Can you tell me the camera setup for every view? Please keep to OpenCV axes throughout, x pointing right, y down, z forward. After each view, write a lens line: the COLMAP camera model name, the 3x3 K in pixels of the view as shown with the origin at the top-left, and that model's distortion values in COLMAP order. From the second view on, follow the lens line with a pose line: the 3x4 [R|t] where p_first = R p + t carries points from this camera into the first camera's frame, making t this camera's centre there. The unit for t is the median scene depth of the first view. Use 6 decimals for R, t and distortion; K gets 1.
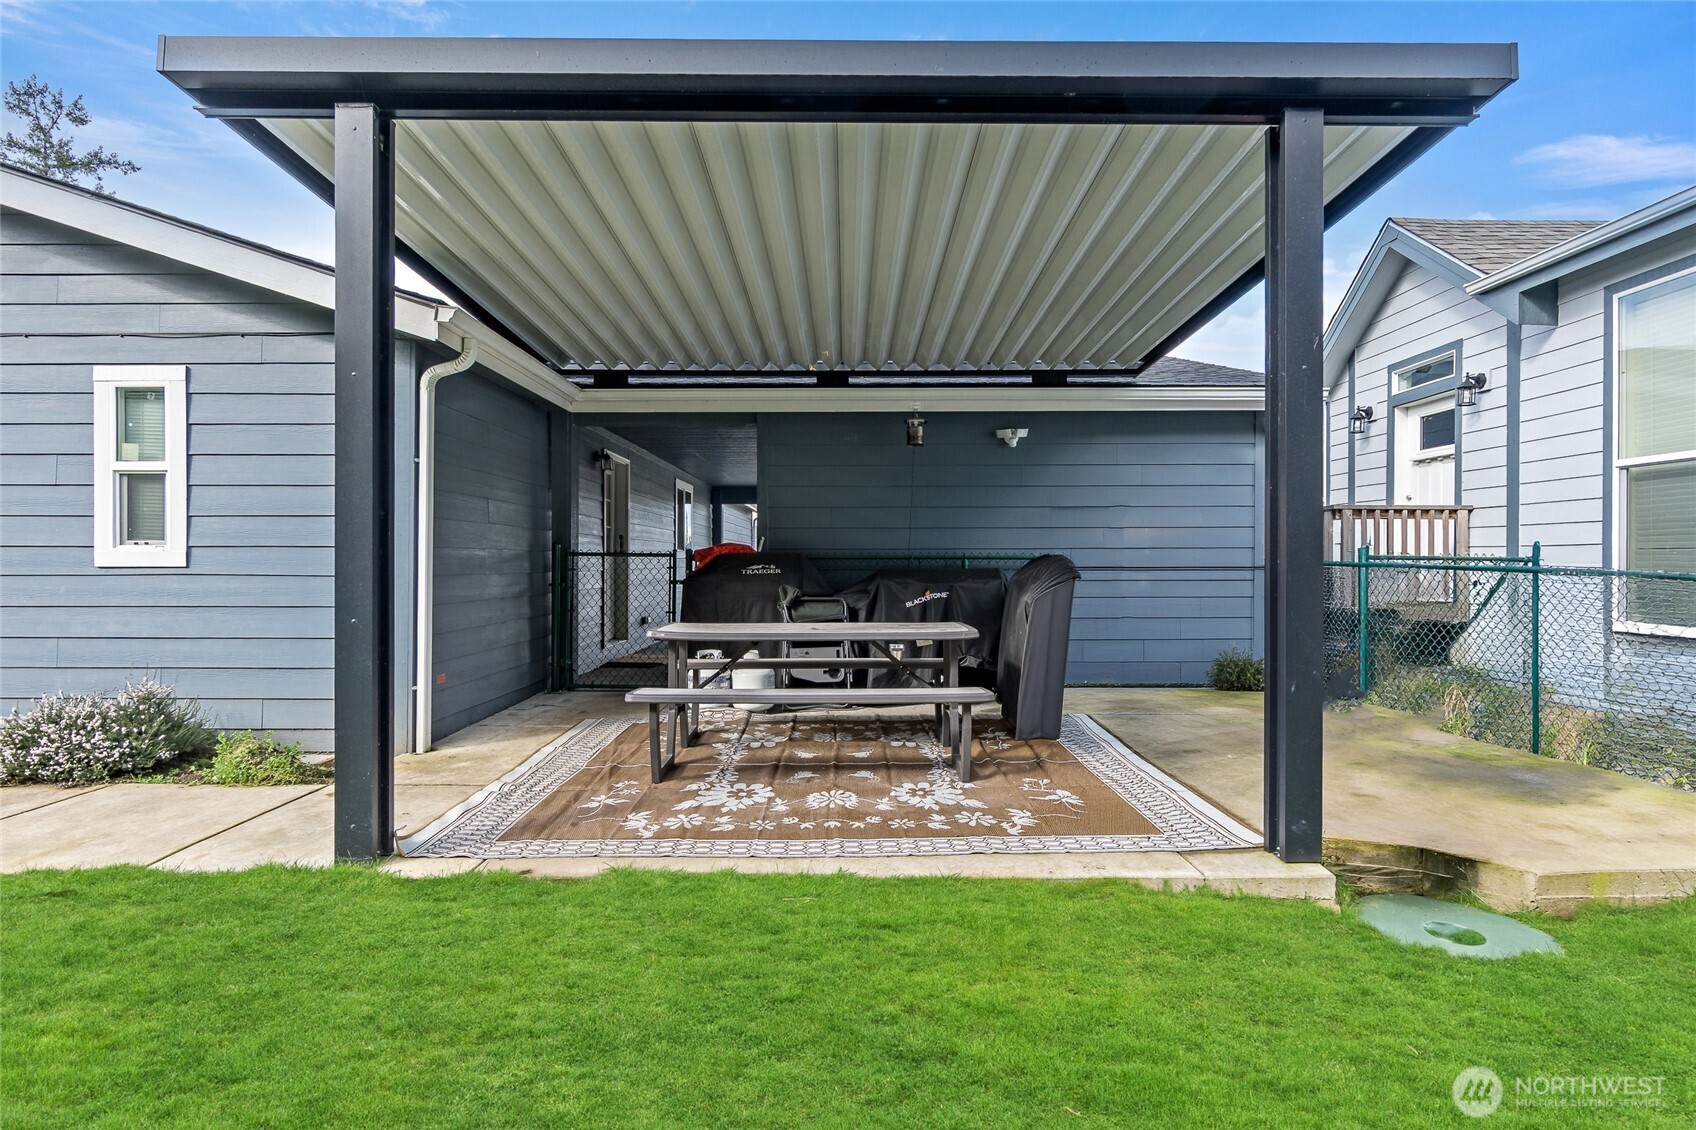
lens RADIAL K [[819.2, 0, 839.5], [0, 819.2, 558.9], [0, 0, 1]] dist [-0.005363, 0.001949]
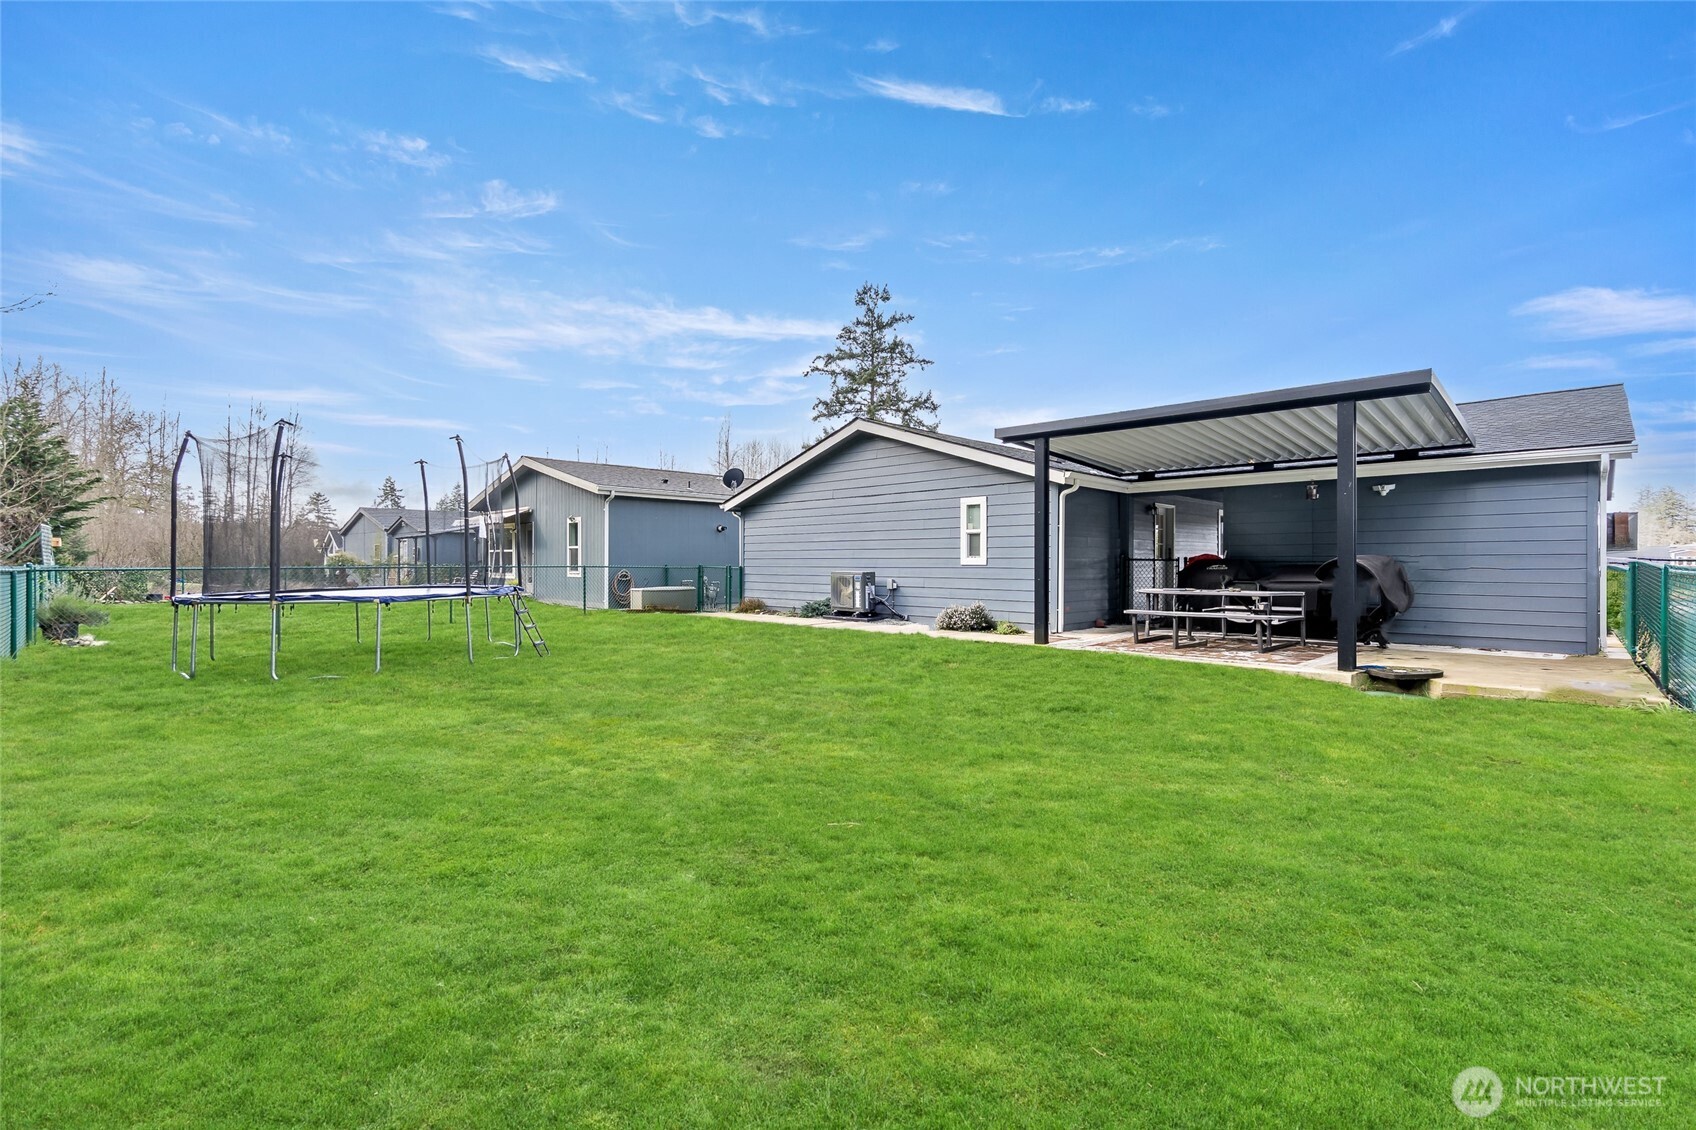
lens RADIAL K [[749.1, 0, 842.7], [0, 749.1, 559.0], [0, 0, 1]] dist [-0.011330, 0.002909]
pose [[0.708993, -0.002520, -0.705211, 0.670471], [0.000853, 0.999996, -0.002715, -0.004396], [0.705215, 0.001323, 0.708992, -1.167903]]
